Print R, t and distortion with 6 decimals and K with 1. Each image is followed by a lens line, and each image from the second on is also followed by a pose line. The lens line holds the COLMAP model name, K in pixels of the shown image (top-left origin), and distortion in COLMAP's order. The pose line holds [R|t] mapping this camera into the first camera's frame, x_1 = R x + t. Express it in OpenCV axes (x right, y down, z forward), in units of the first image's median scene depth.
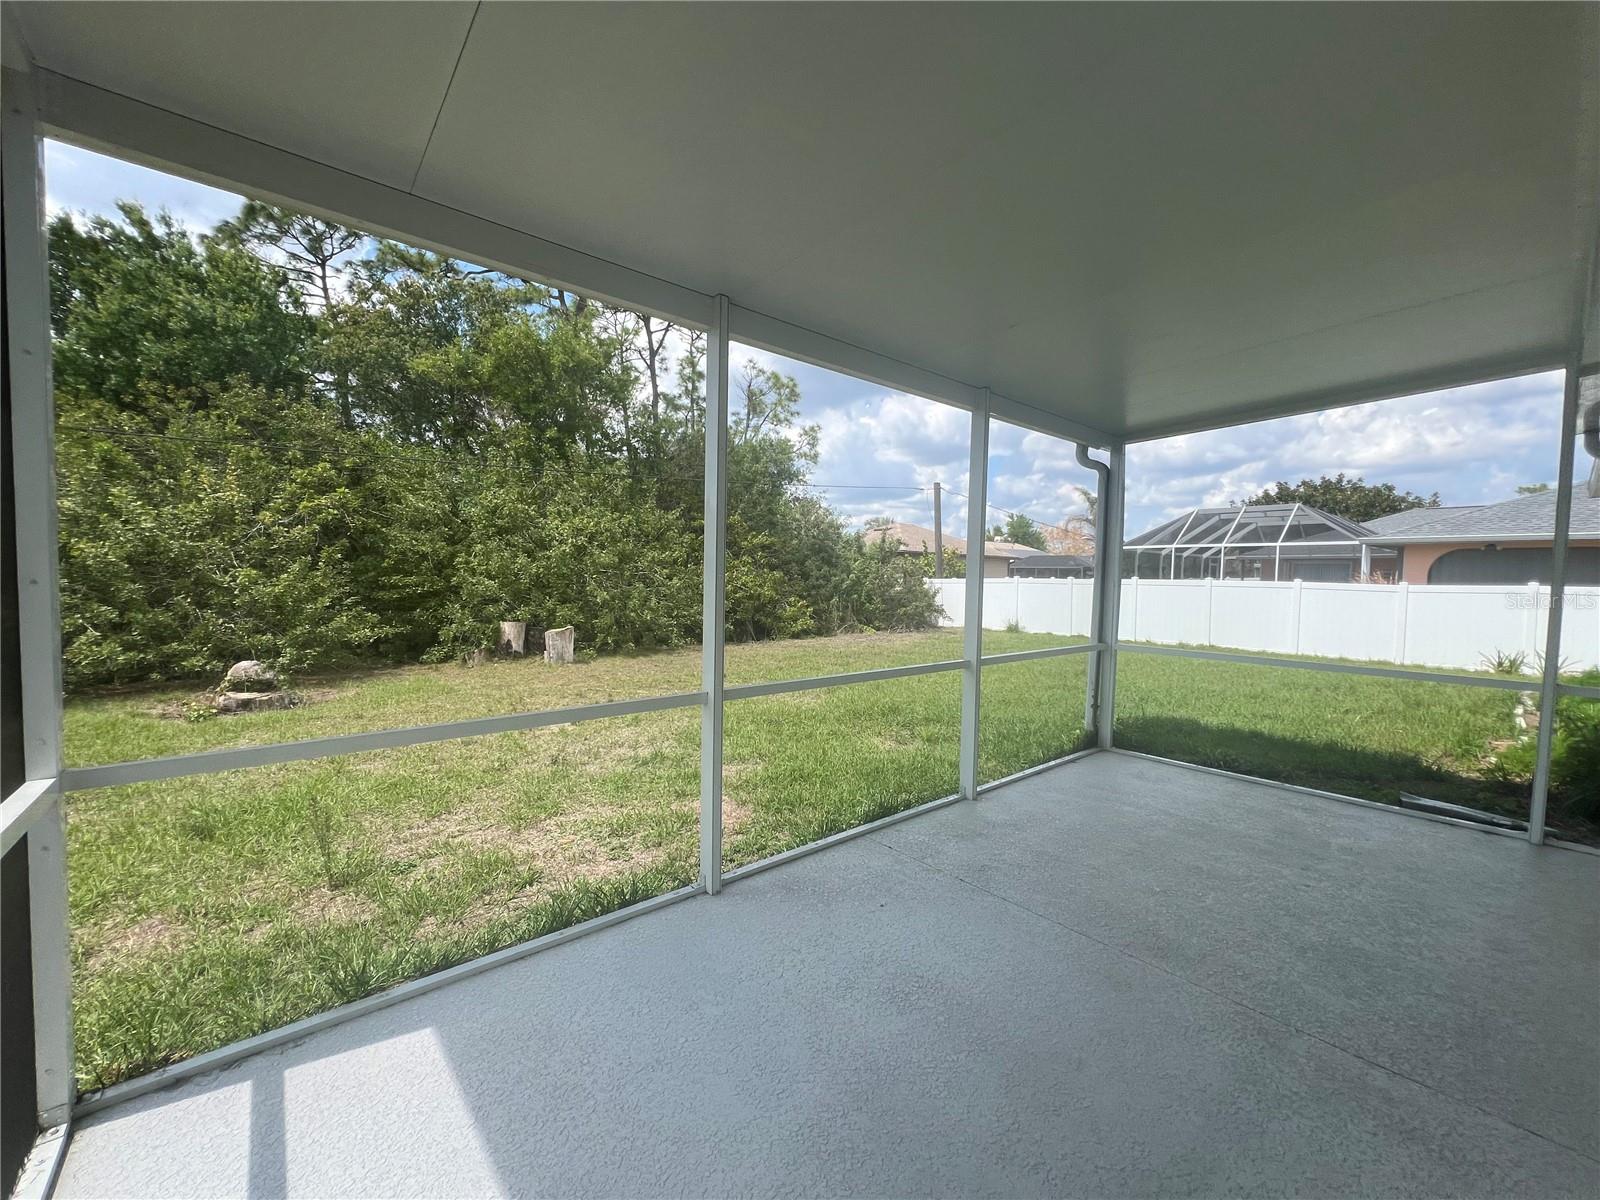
lens RADIAL K [[640.7, 0, 801.4], [0, 640.7, 600.8], [0, 0, 1]] dist [-0.001721, 0.000479]
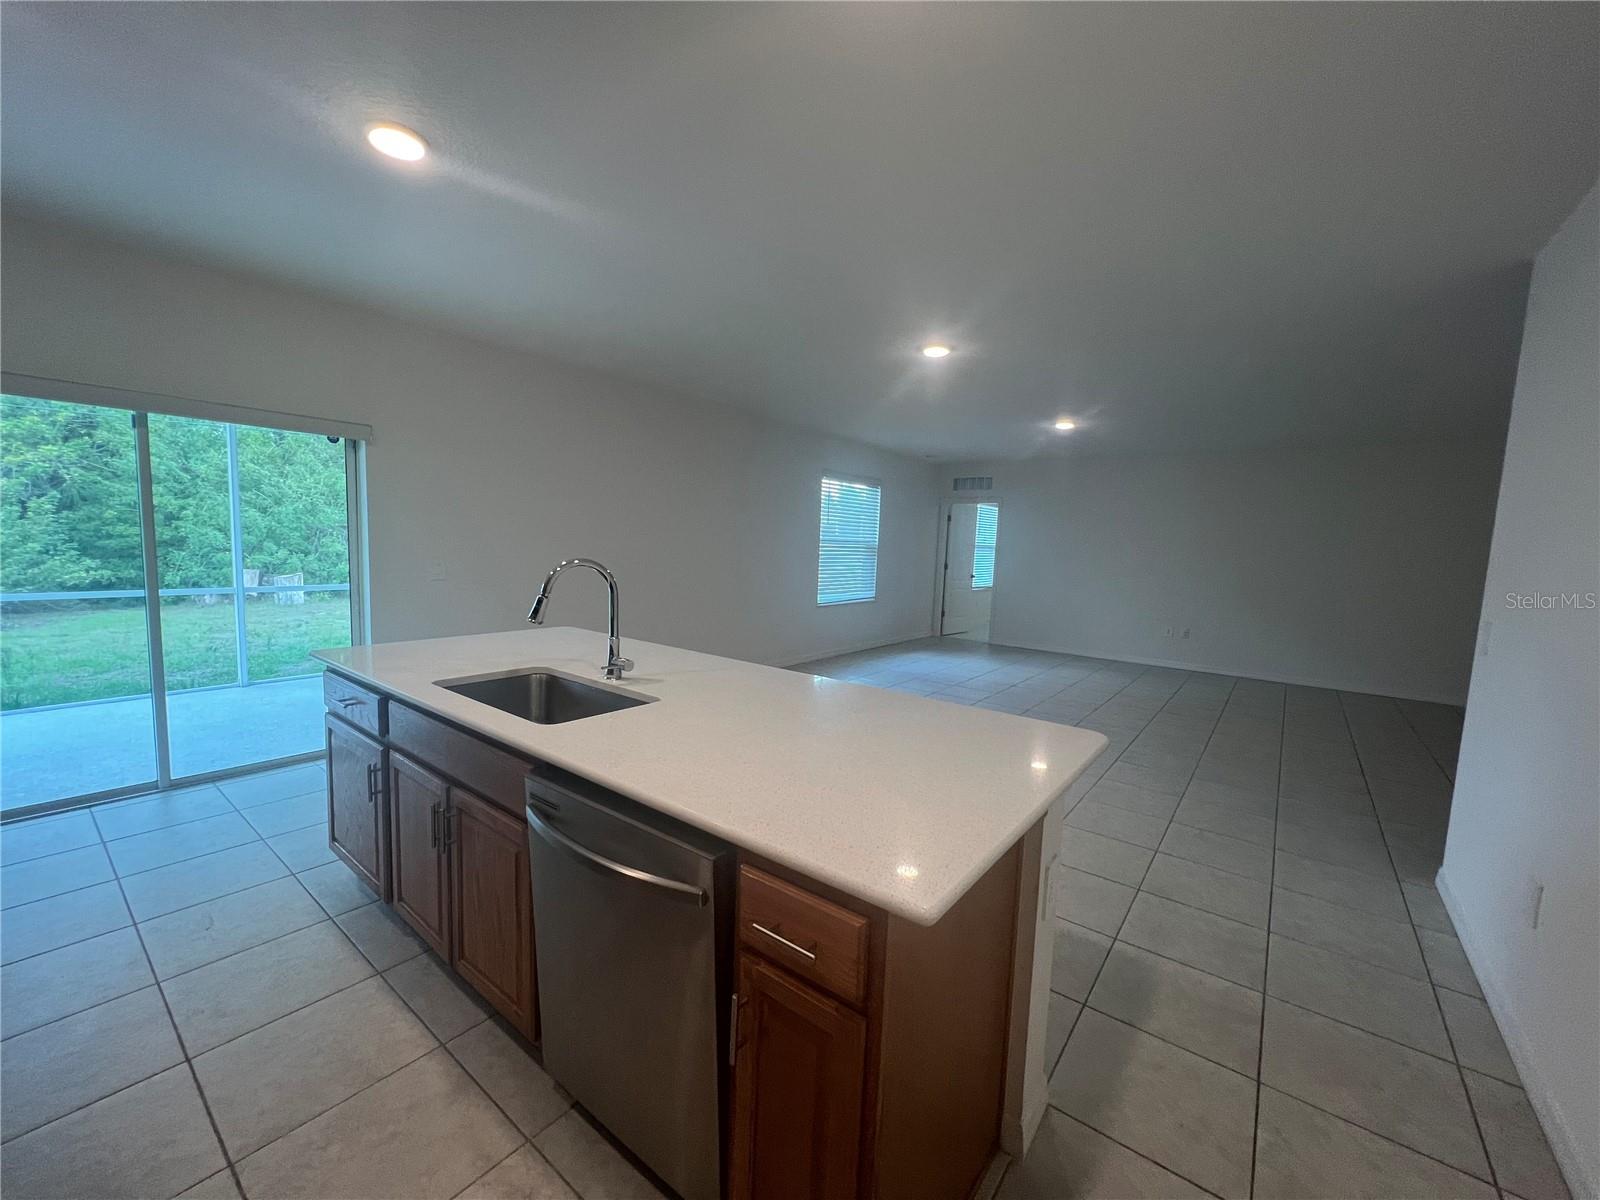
lens RADIAL K [[640.7, 0, 798.7], [0, 640.7, 600.9], [0, 0, 1]] dist [-0.001721, 0.000479]
pose [[0.976666, 0.002749, 0.214747, 0.314893], [-0.015721, 0.998151, 0.058722, 0.007799], [-0.214189, -0.060727, 0.974903, -0.381327]]
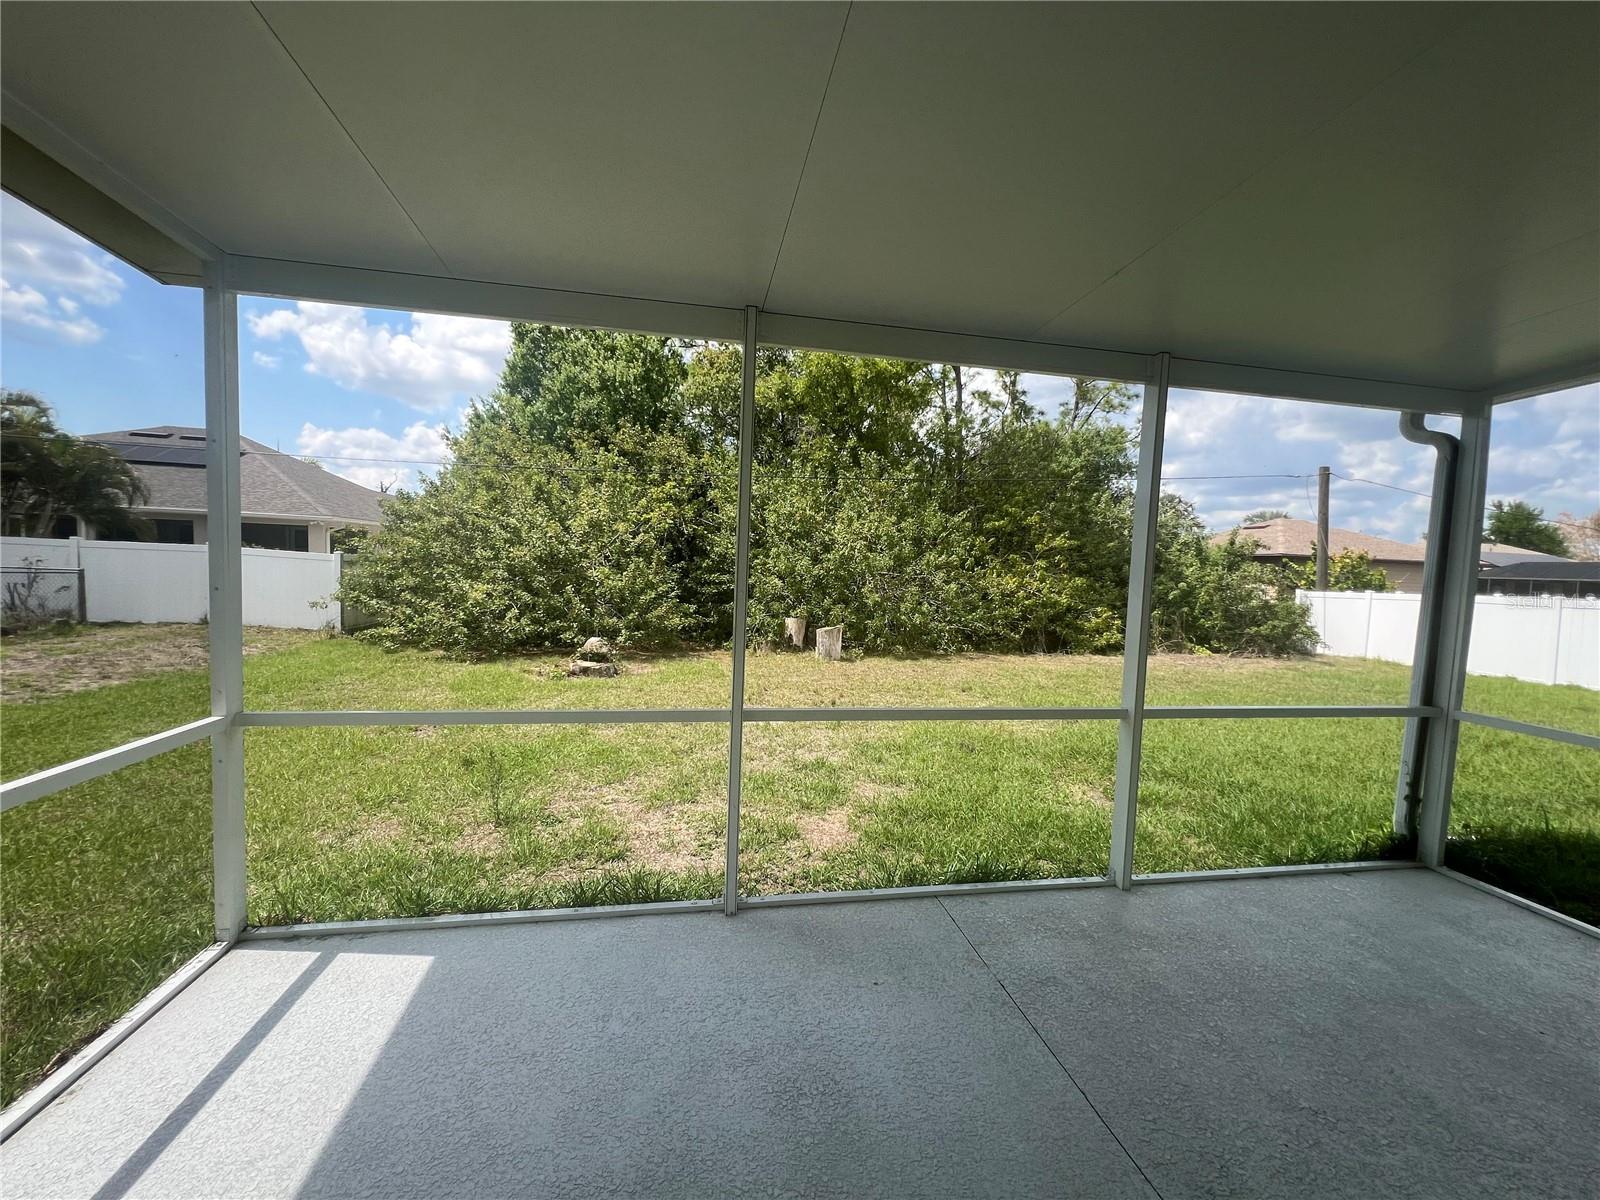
lens RADIAL K [[640.7, 0, 800.0], [0, 640.7, 601.4], [0, 0, 1]] dist [-0.001721, 0.000479]
pose [[0.868402, 0.044357, -0.493872, 0.118131], [-0.043814, 0.998959, 0.012681, -0.012178], [0.493921, 0.010626, 0.869442, 0.051656]]
